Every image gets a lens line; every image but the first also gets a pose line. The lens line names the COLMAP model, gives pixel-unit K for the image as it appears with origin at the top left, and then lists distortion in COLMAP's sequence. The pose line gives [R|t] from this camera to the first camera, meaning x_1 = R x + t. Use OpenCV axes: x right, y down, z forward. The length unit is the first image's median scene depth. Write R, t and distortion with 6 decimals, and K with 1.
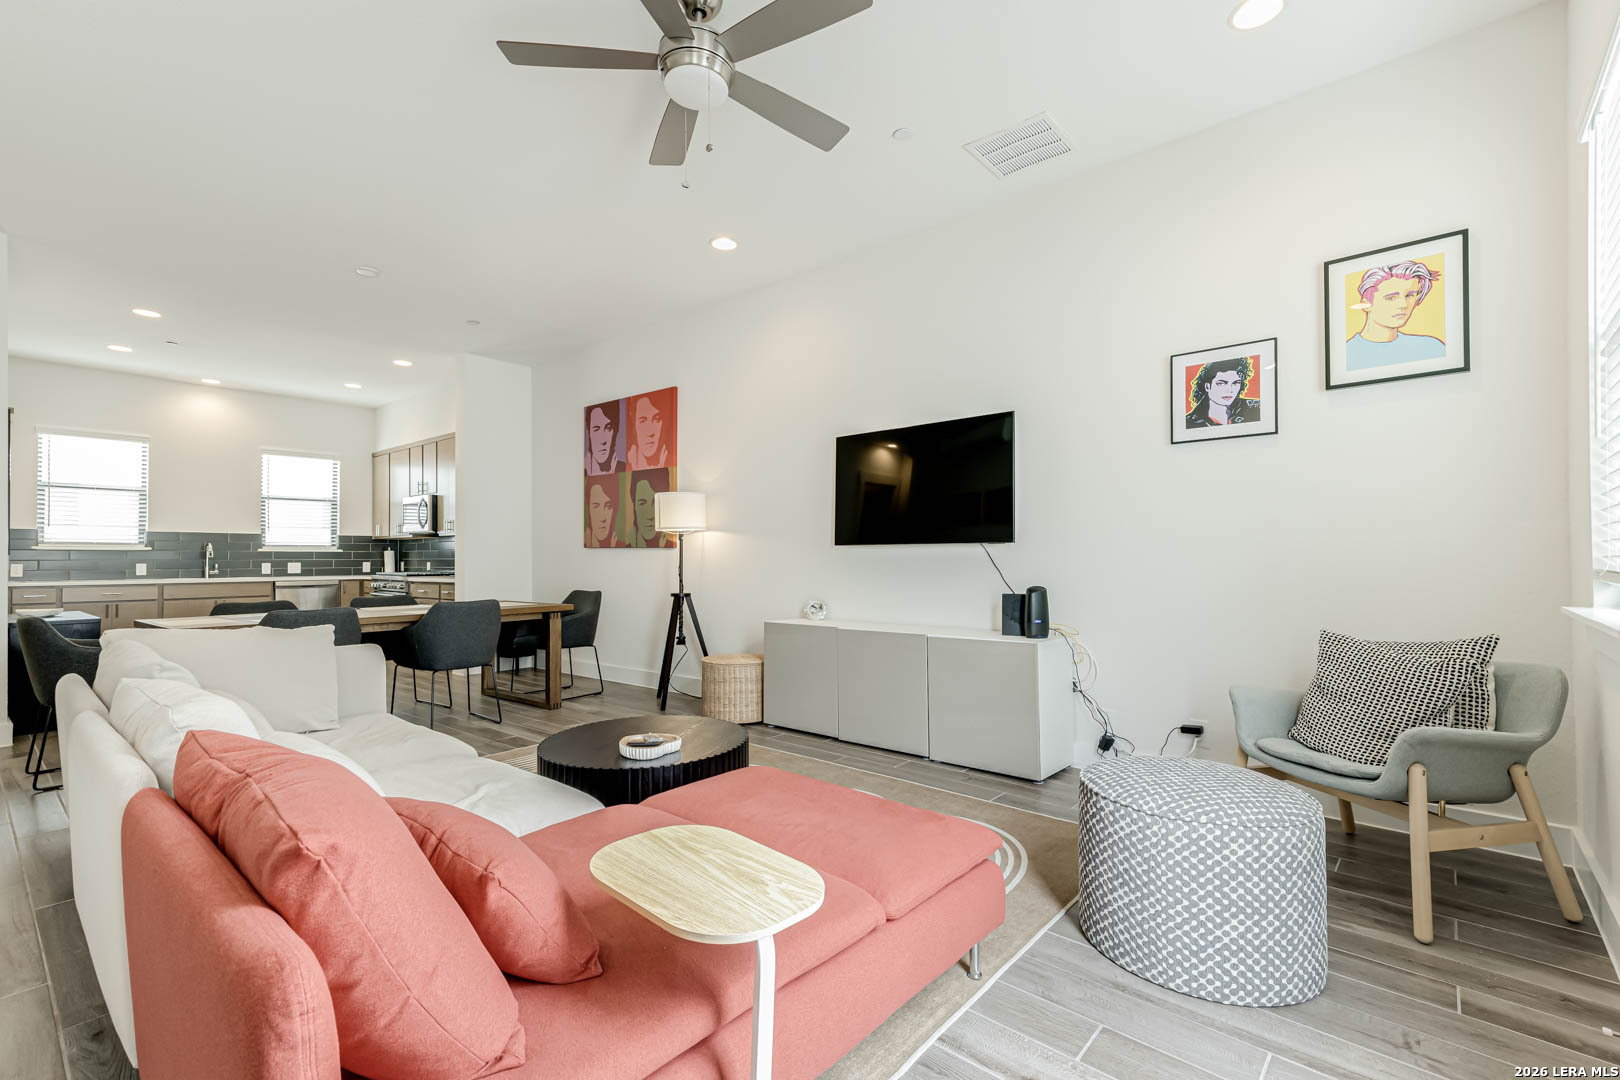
lens RADIAL K [[721.0, 0, 800.2], [0, 721.0, 551.0], [0, 0, 1]] dist [0.024856, -0.000472]
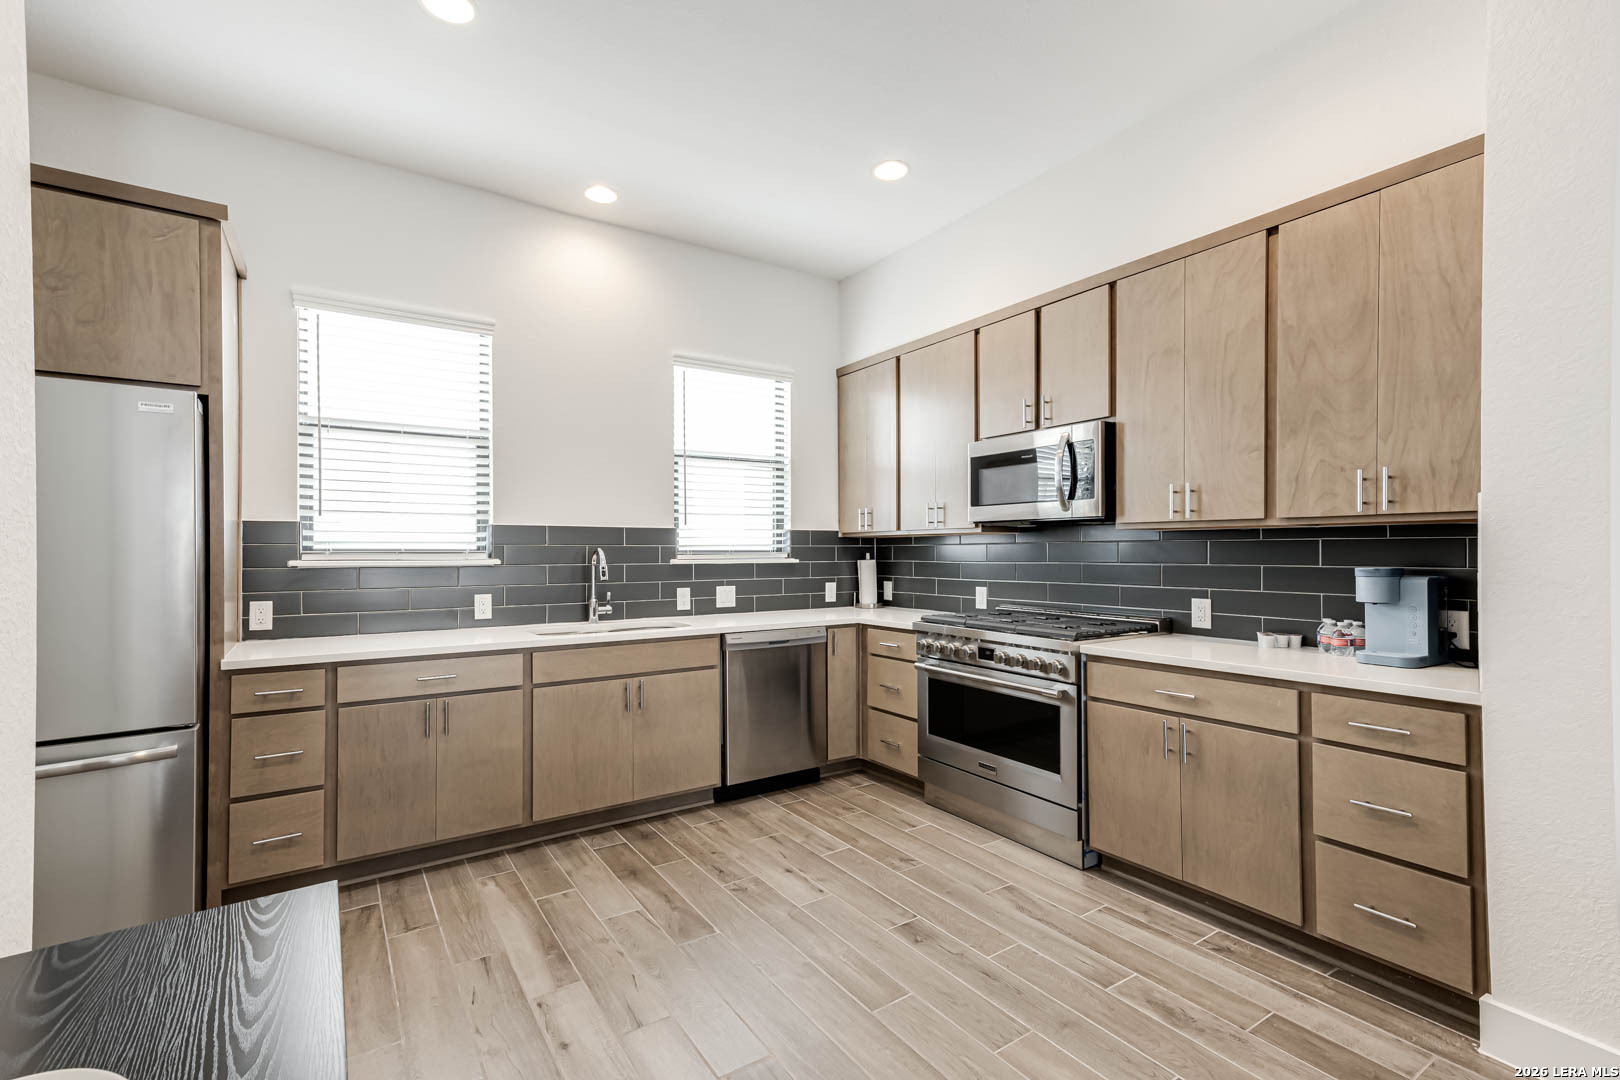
lens RADIAL K [[721.0, 0, 802.8], [0, 721.0, 555.0], [0, 0, 1]] dist [0.024856, -0.000472]
pose [[0.961823, -0.001041, -0.273670, -0.629601], [0.004435, 0.999921, 0.011785, -0.013121], [0.273636, -0.012548, 0.961752, 0.672124]]
